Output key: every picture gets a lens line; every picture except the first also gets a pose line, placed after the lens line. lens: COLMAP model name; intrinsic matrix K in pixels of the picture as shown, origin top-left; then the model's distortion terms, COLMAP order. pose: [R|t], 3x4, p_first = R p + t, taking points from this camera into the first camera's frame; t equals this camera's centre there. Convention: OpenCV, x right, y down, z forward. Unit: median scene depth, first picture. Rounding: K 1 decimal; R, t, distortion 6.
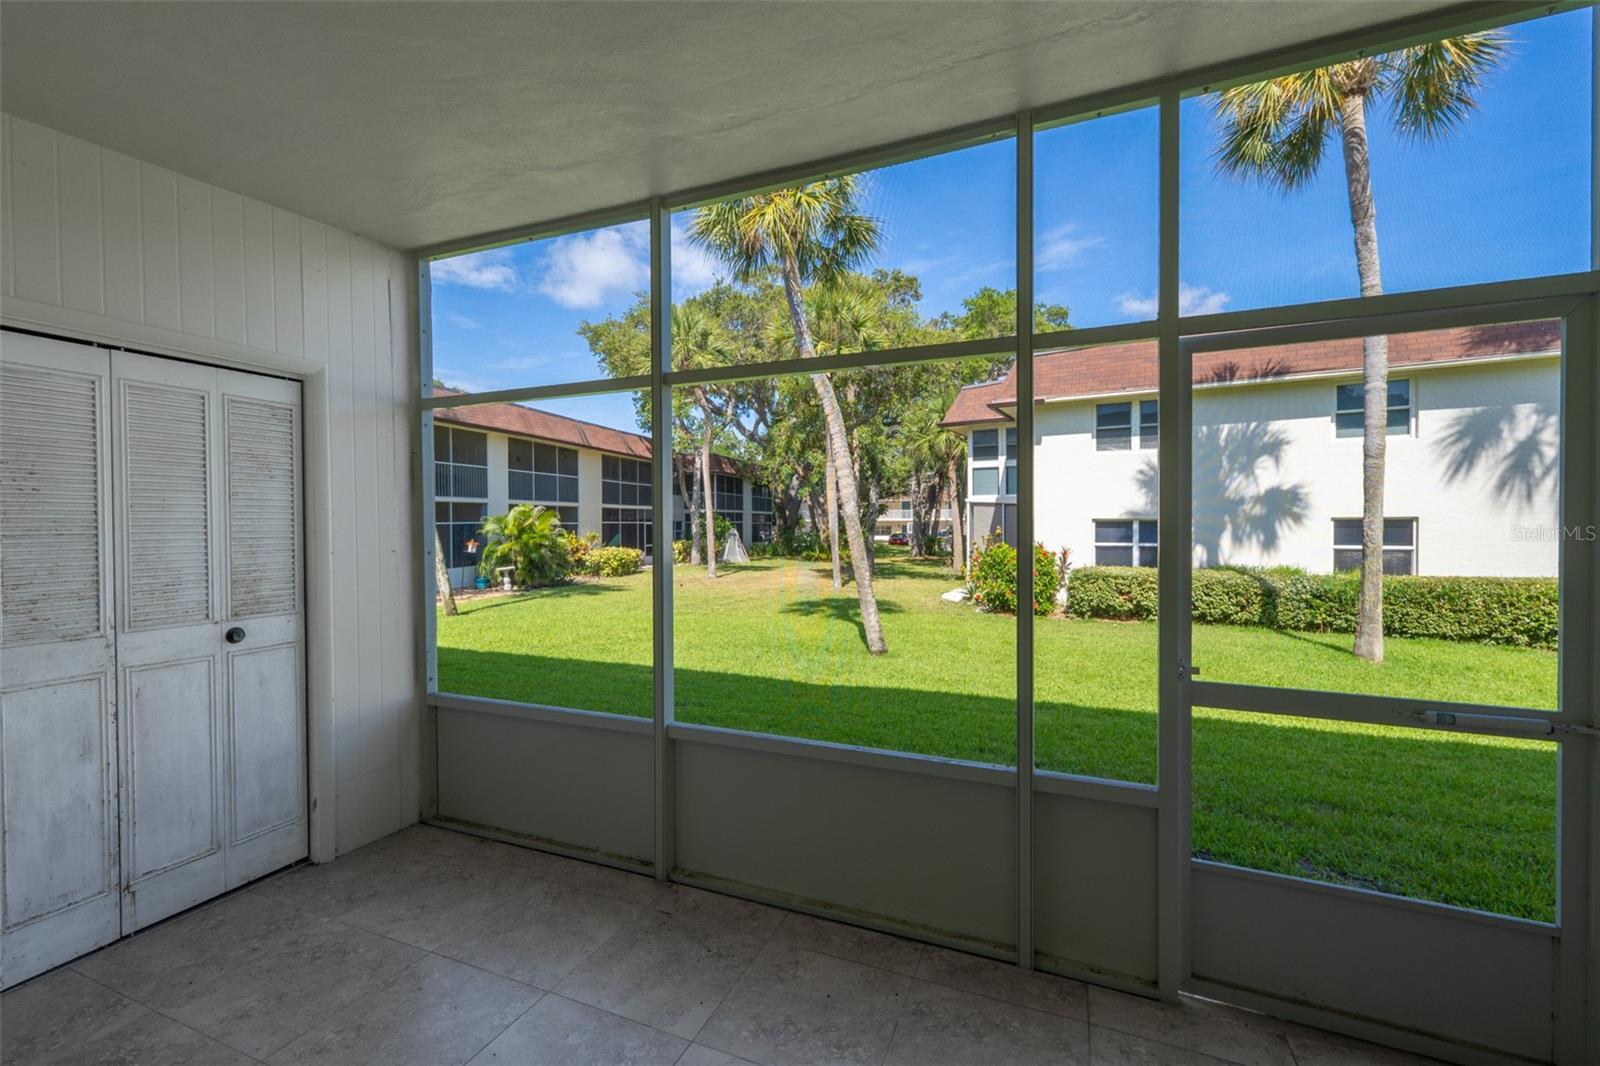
lens RADIAL K [[678.0, 0, 795.1], [0, 678.0, 532.4], [0, 0, 1]] dist [0.001973, 0.001183]
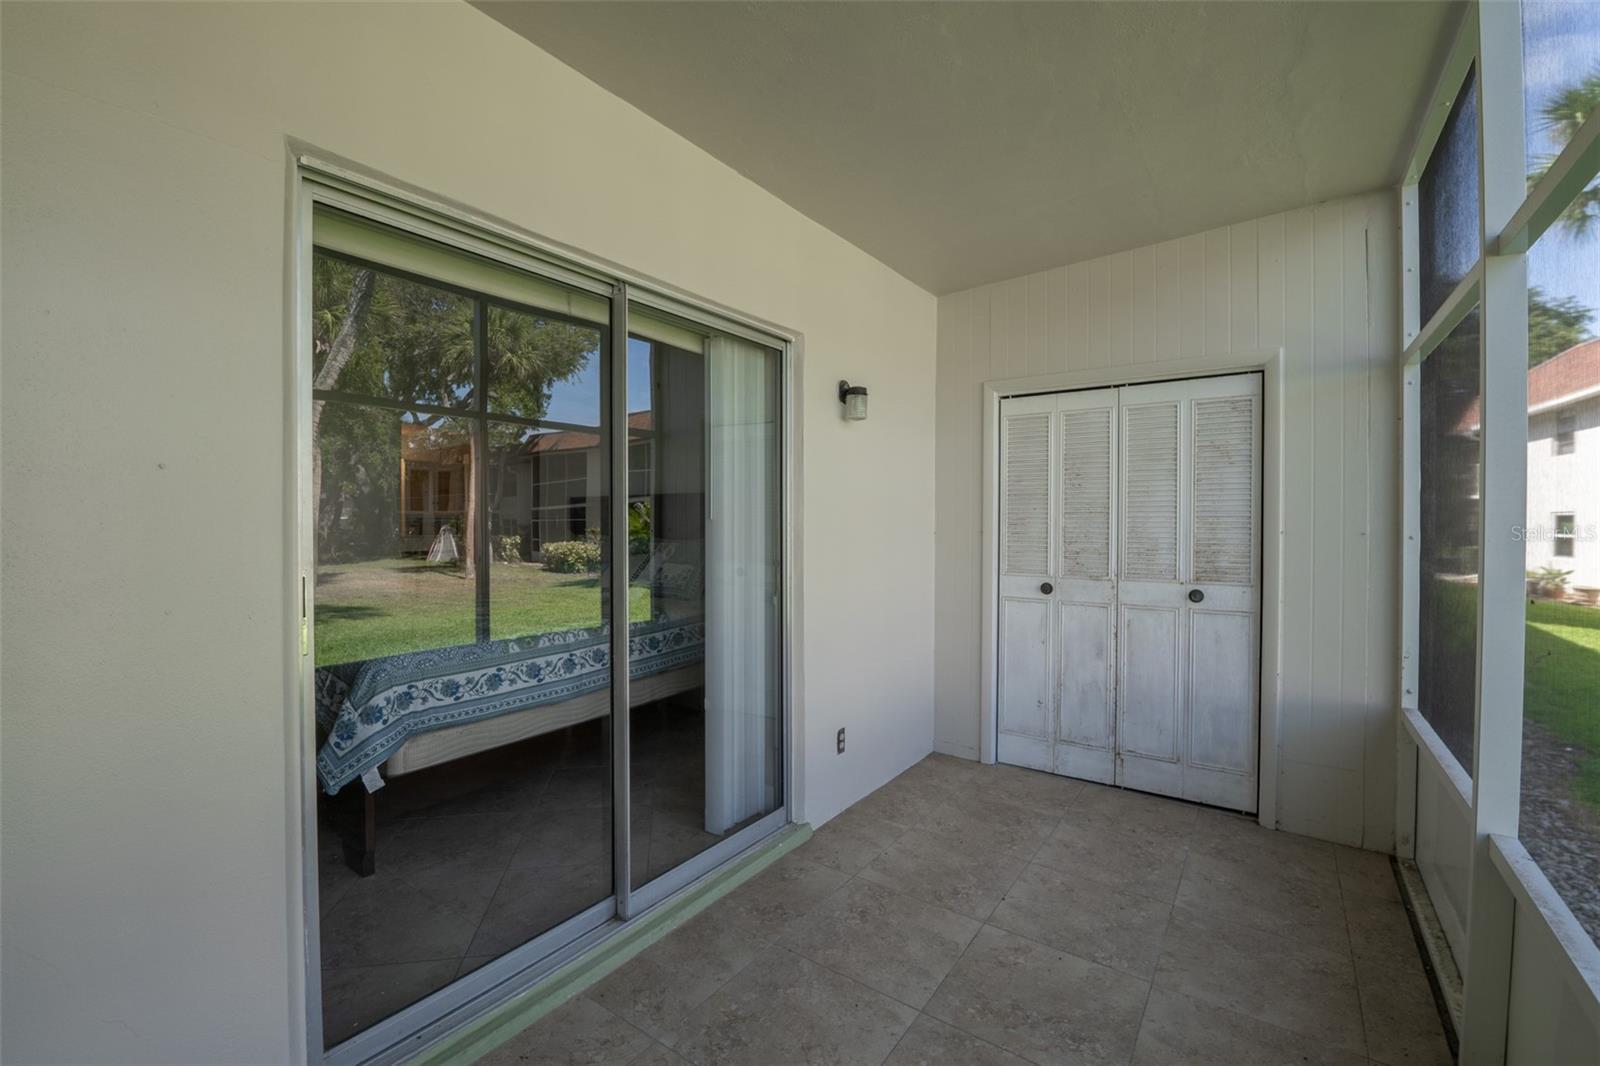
lens RADIAL K [[678.0, 0, 795.1], [0, 678.0, 532.4], [0, 0, 1]] dist [0.001973, 0.001183]
pose [[-0.203418, 0.015234, -0.978973, 0.537060], [-0.017368, 0.999665, 0.019165, 0.027339], [0.978938, 0.020901, -0.203086, 0.558931]]
